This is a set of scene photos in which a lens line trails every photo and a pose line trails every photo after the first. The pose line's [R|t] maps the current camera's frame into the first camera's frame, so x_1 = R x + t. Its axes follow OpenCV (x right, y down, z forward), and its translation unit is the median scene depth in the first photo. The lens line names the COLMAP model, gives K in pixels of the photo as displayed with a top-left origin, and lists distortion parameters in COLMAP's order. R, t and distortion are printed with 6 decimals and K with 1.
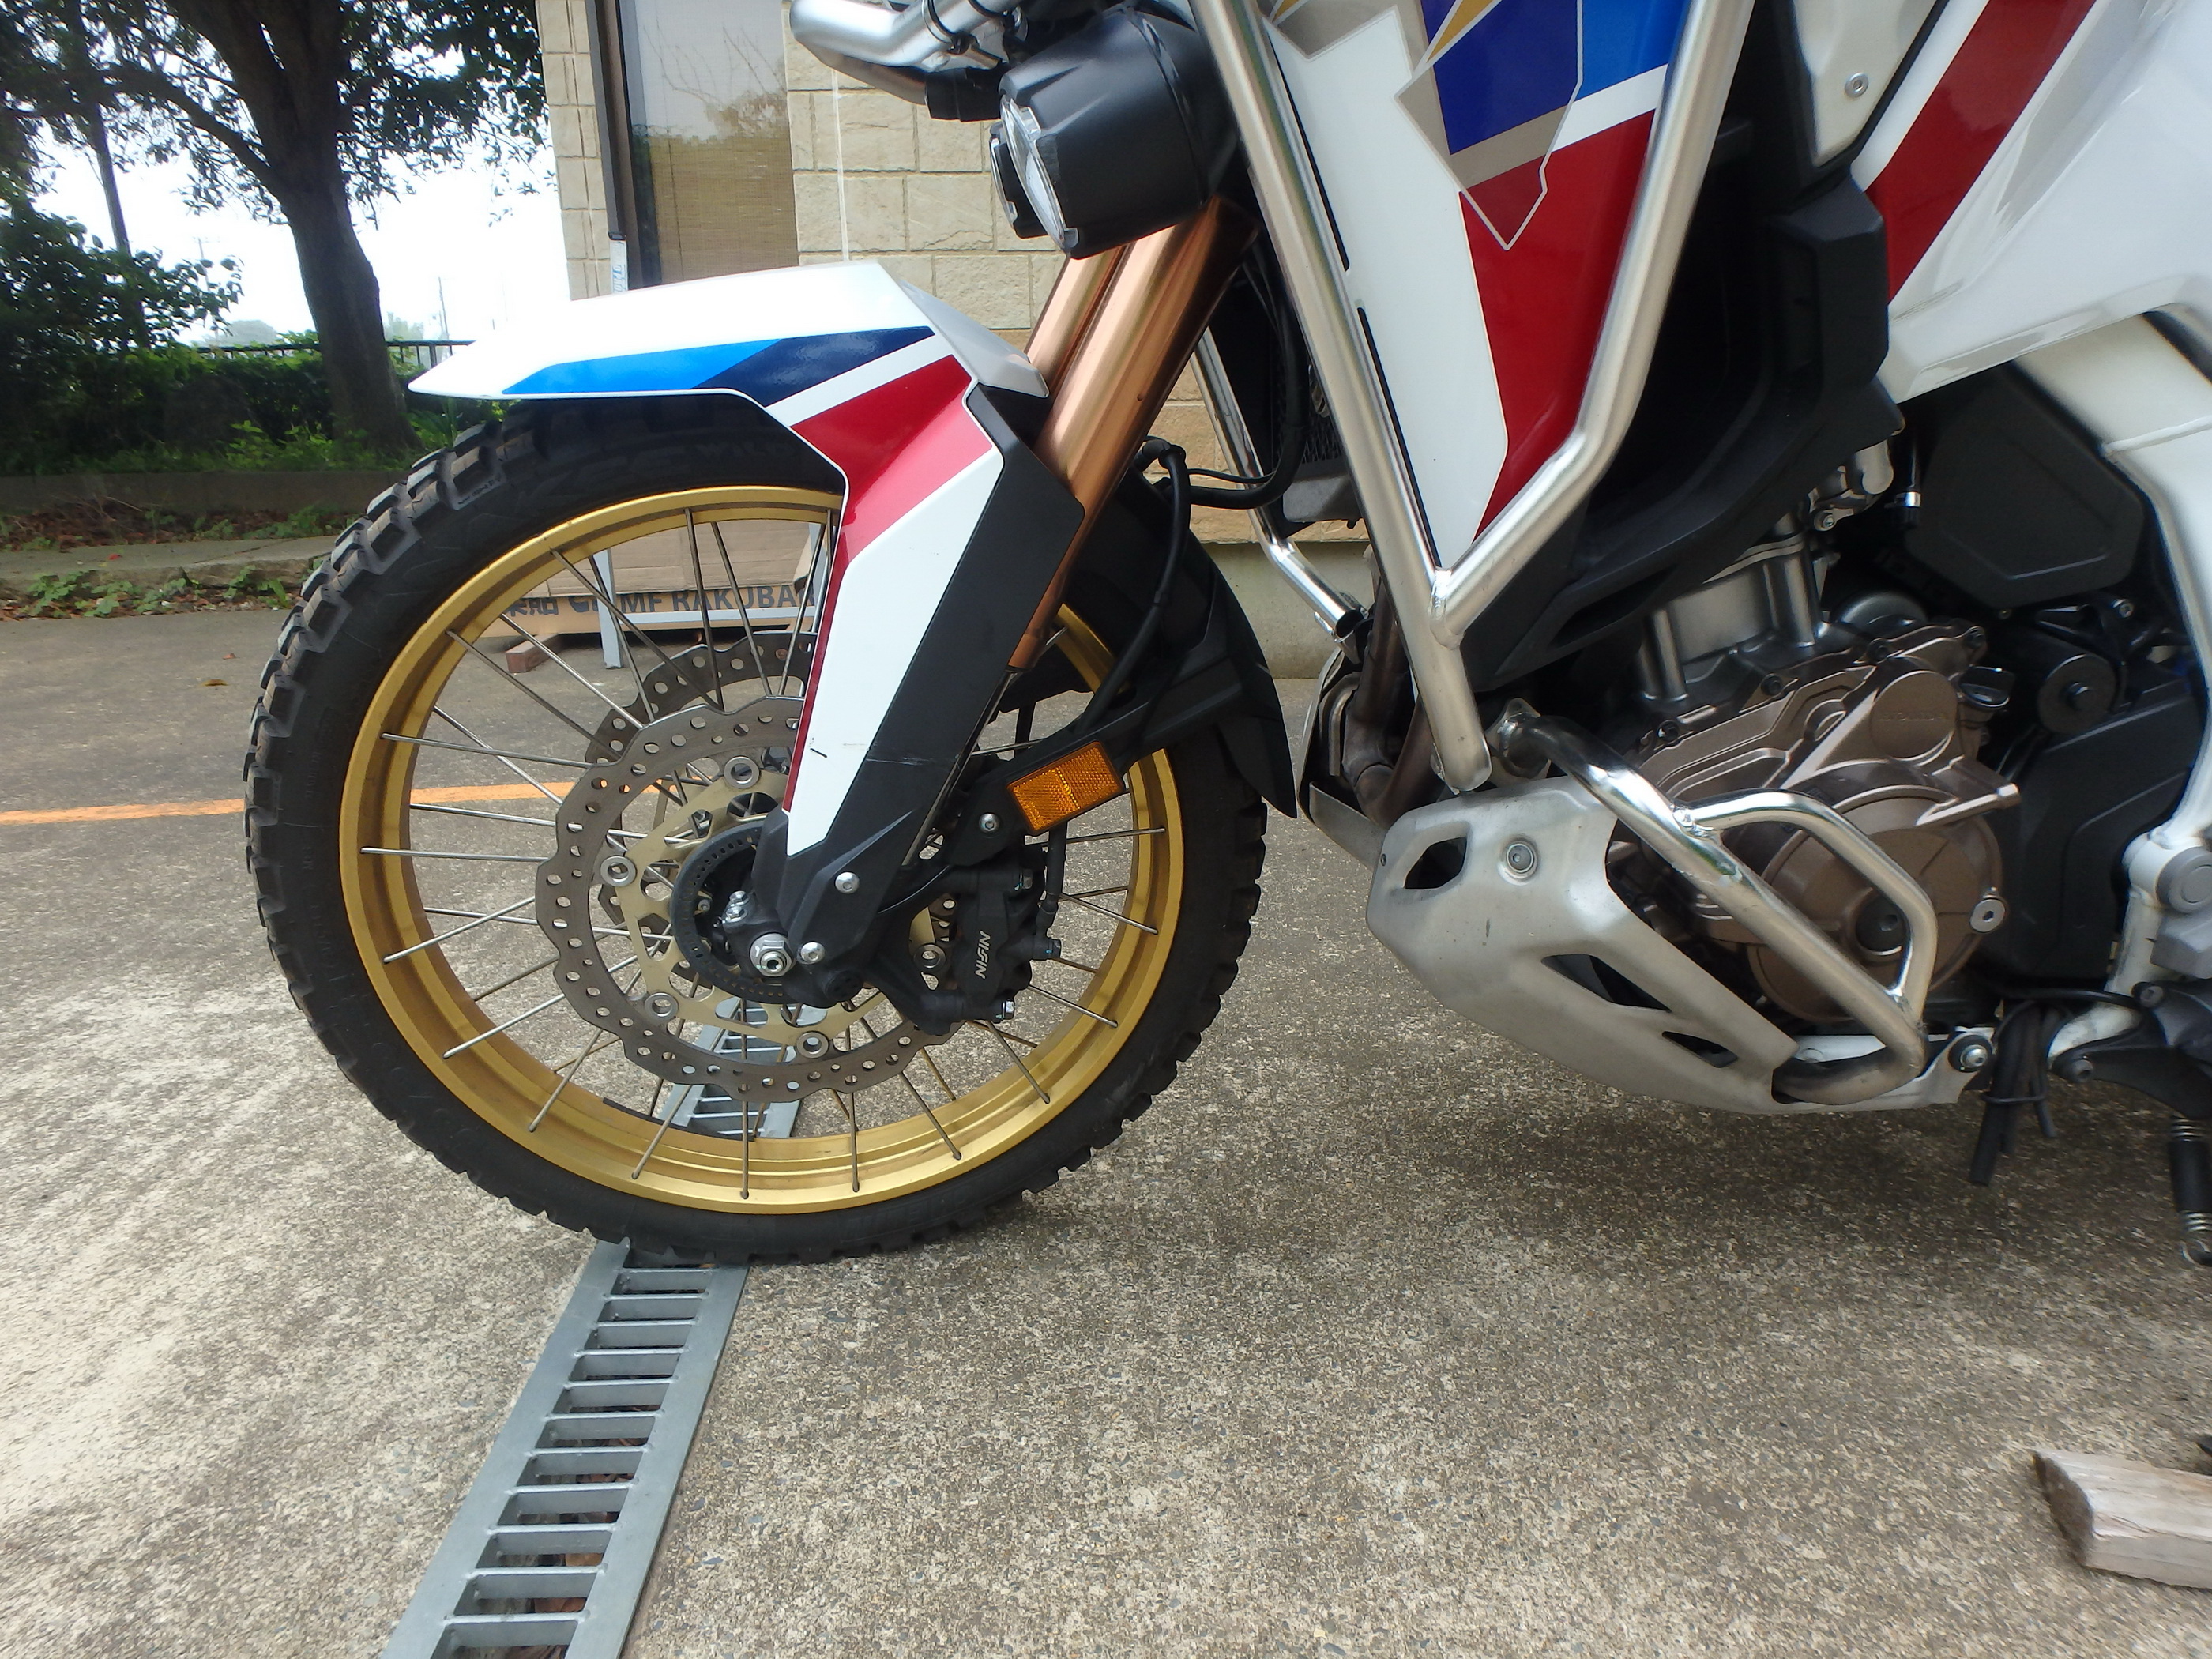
lens RADIAL K [[1364.7, 0, 1113.3], [0, 1364.7, 814.3], [0, 0, 1]] dist [-0.043843, 0.011837]
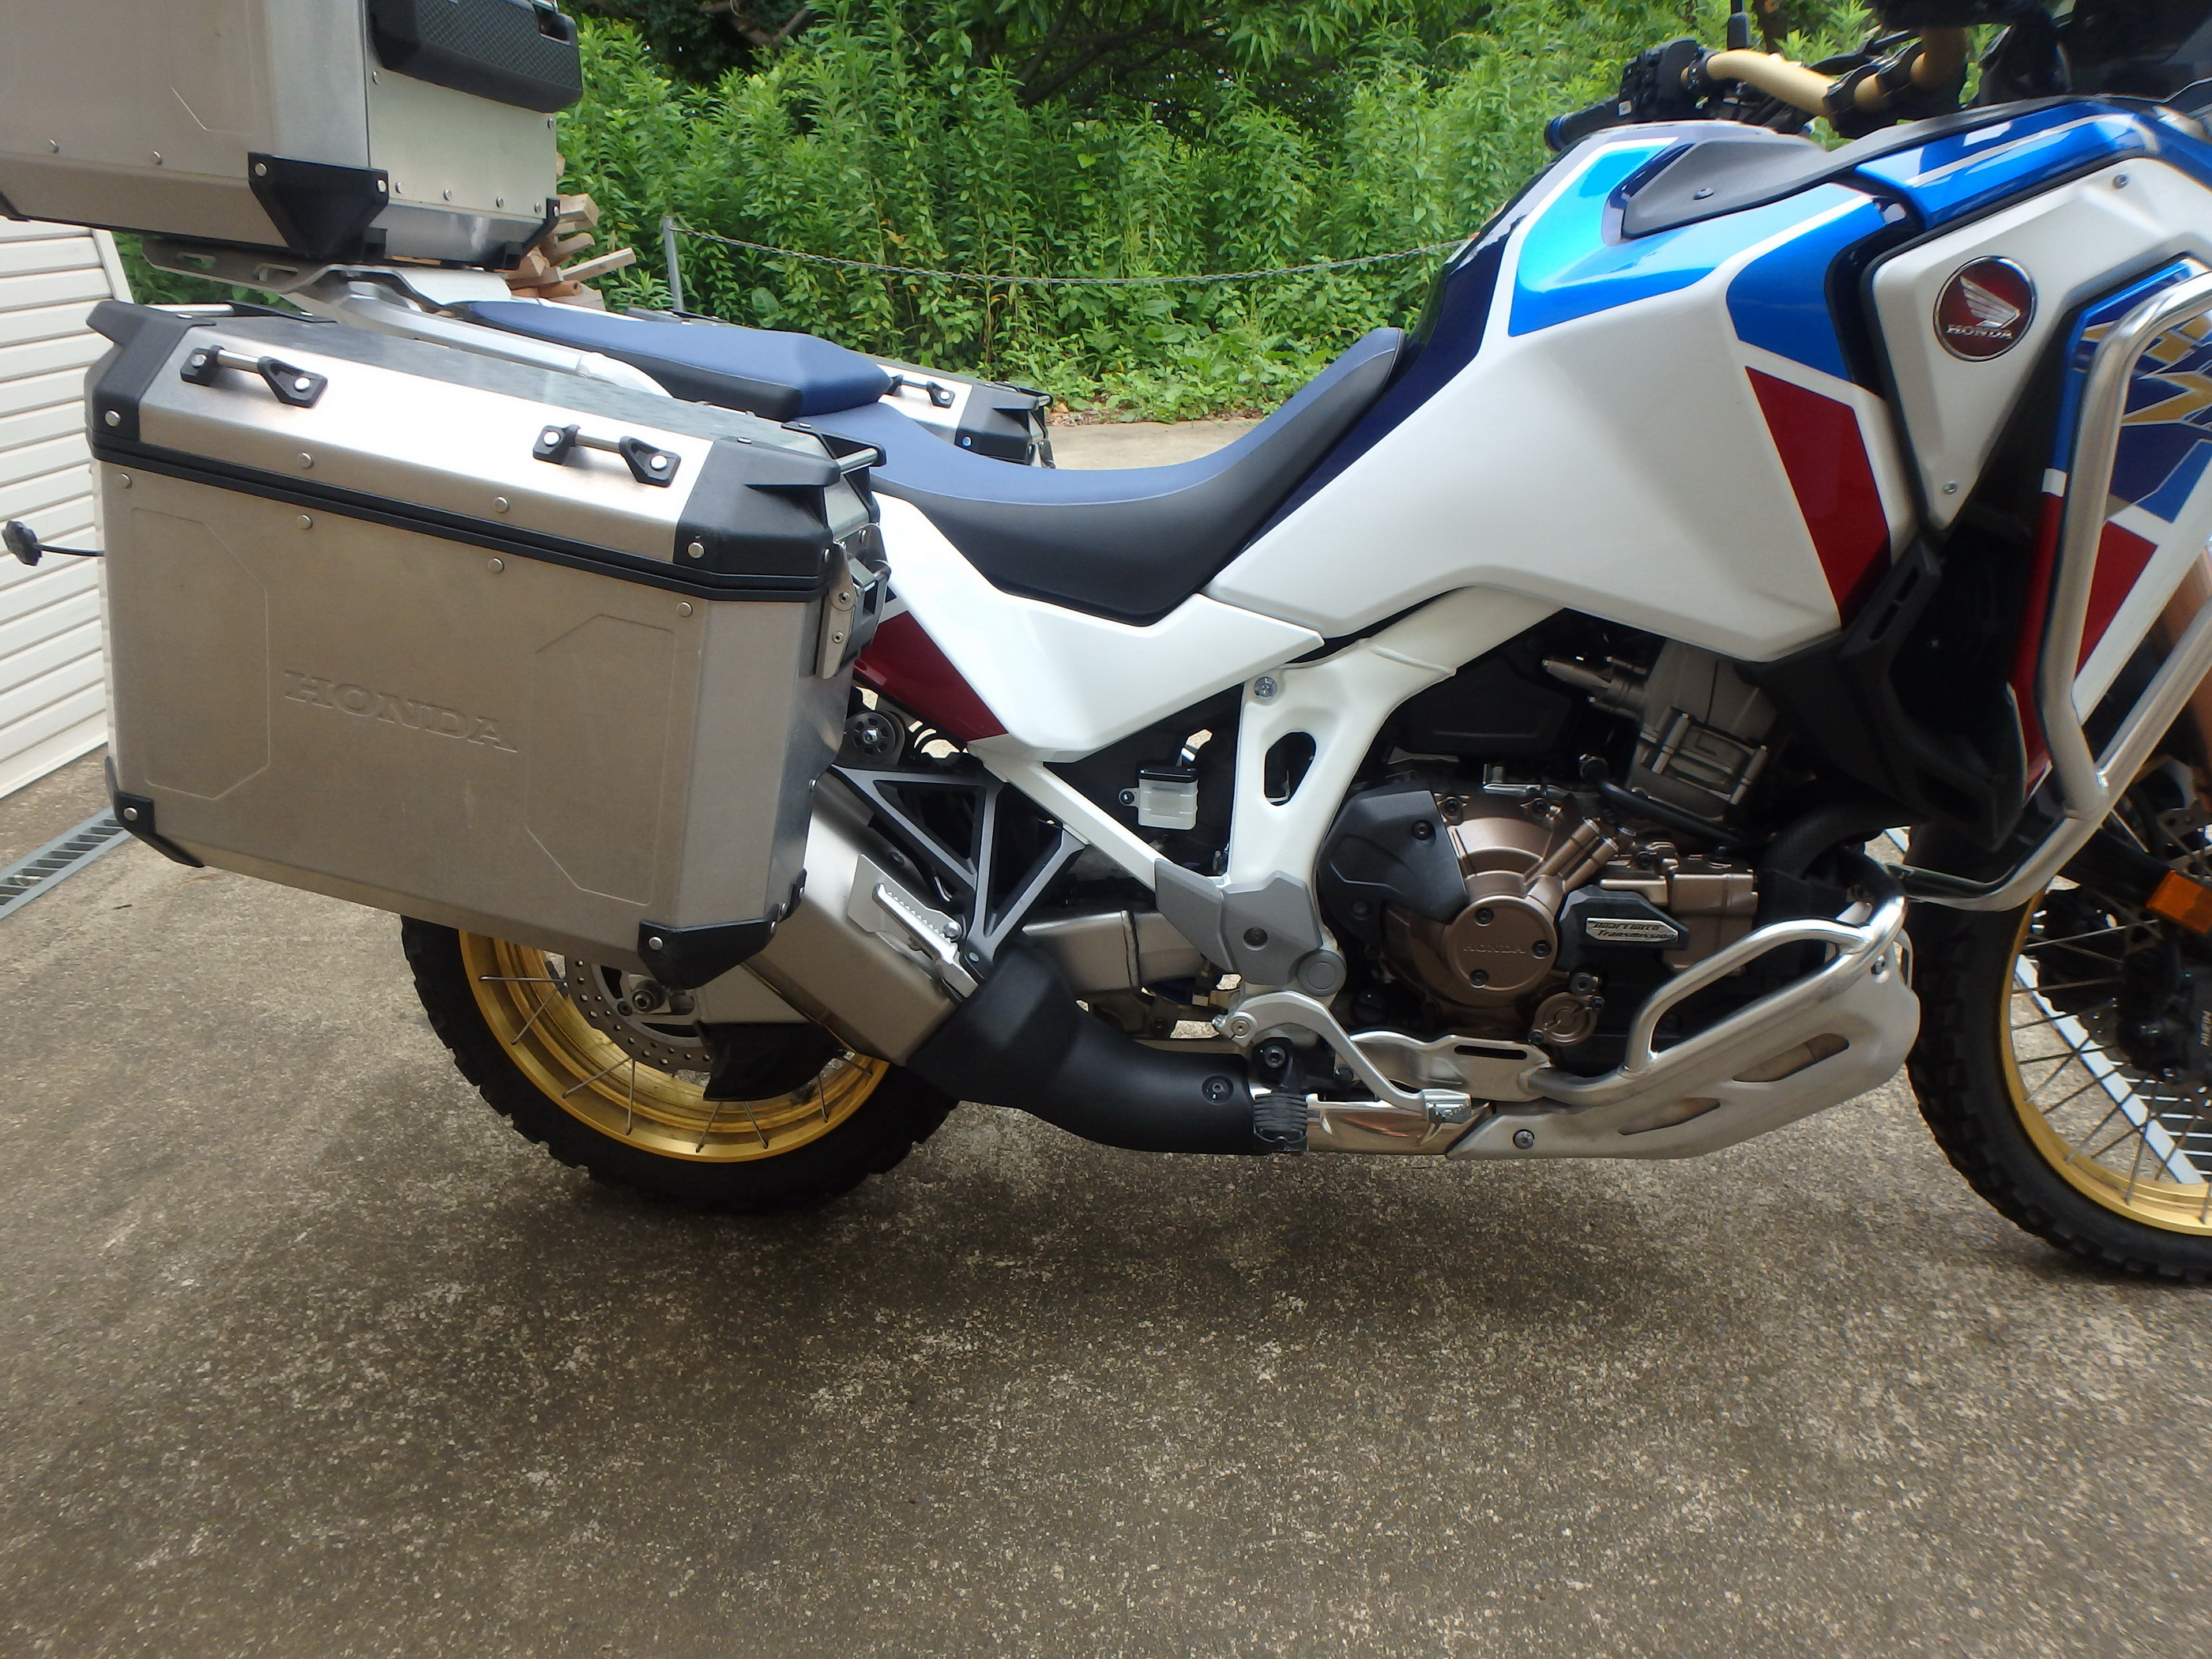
lens RADIAL K [[1364.7, 0, 1108.5], [0, 1364.7, 835.2], [0, 0, 1]] dist [-0.043843, 0.011837]
pose [[-0.980748, -0.041902, 0.190729, 0.658865], [0.103464, 0.716847, 0.689511, -1.093596], [-0.165615, 0.695971, -0.698711, 2.068489]]
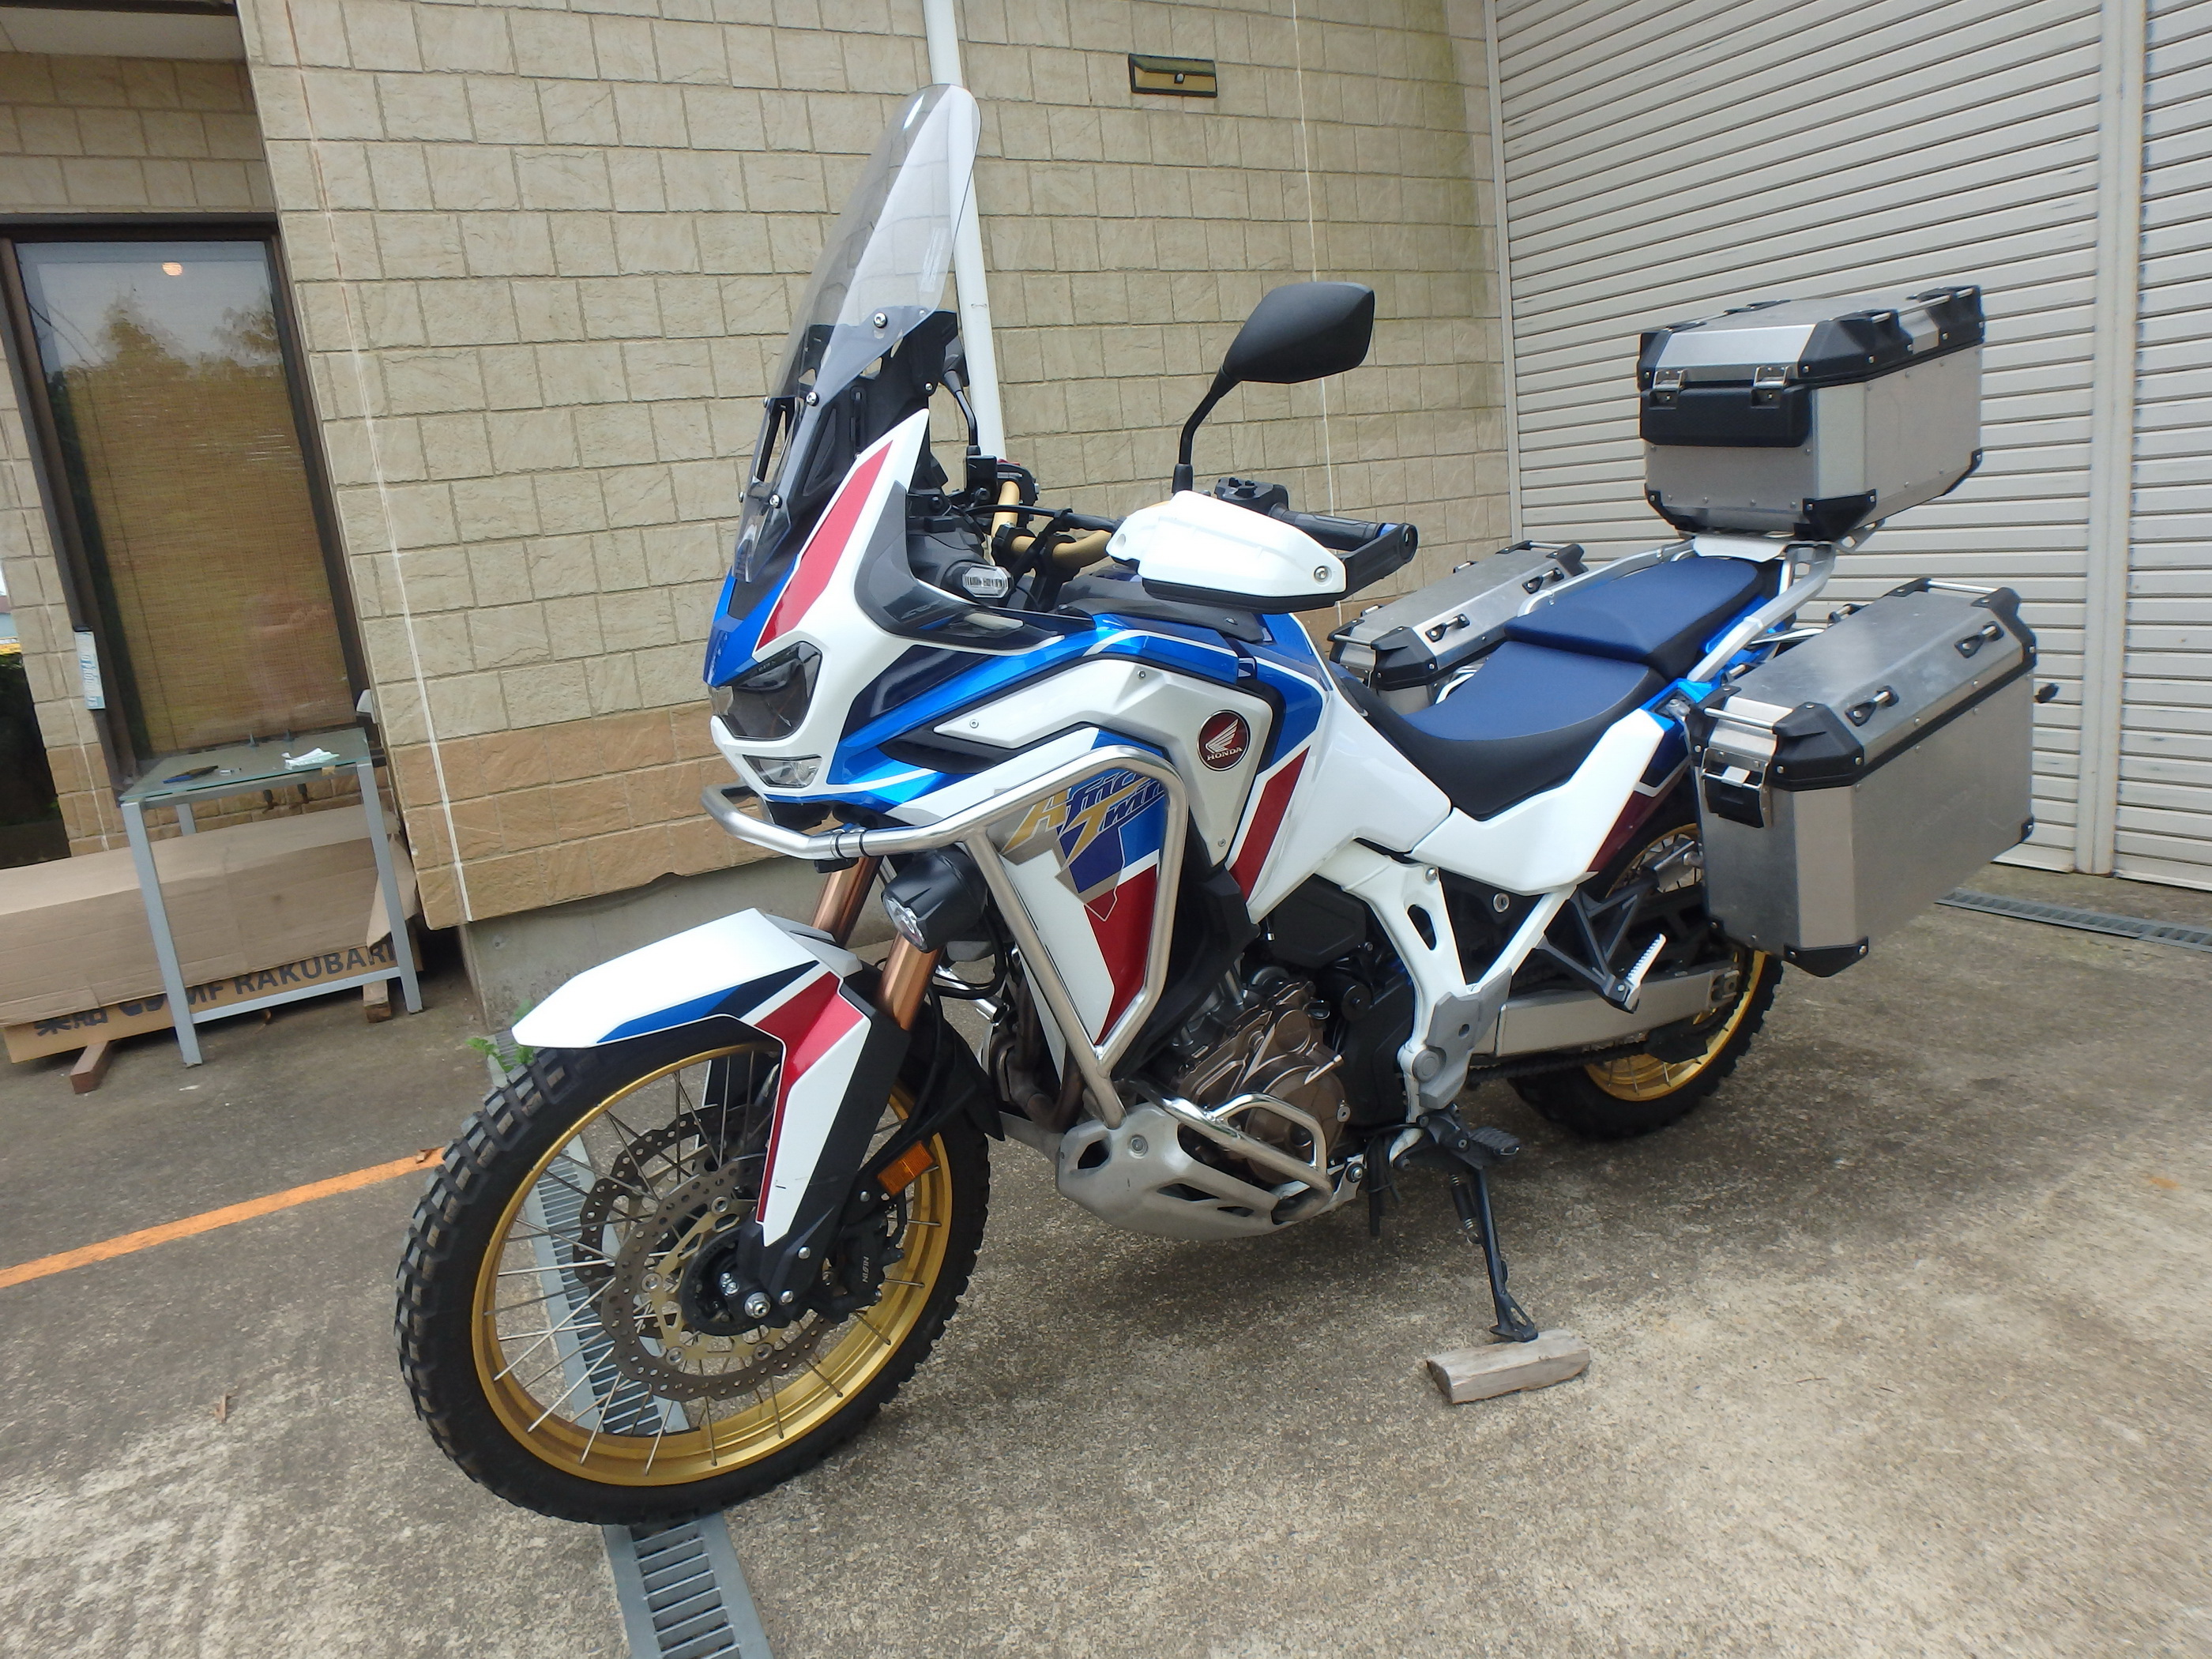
lens RADIAL K [[1364.7, 0, 1107.0], [0, 1364.7, 797.4], [0, 0, 1]] dist [-0.043843, 0.011837]
pose [[0.906971, -0.162145, 0.388733, -0.378616], [0.211923, 0.973272, -0.088484, -0.255914], [-0.363996, 0.162634, 0.917092, -0.783907]]
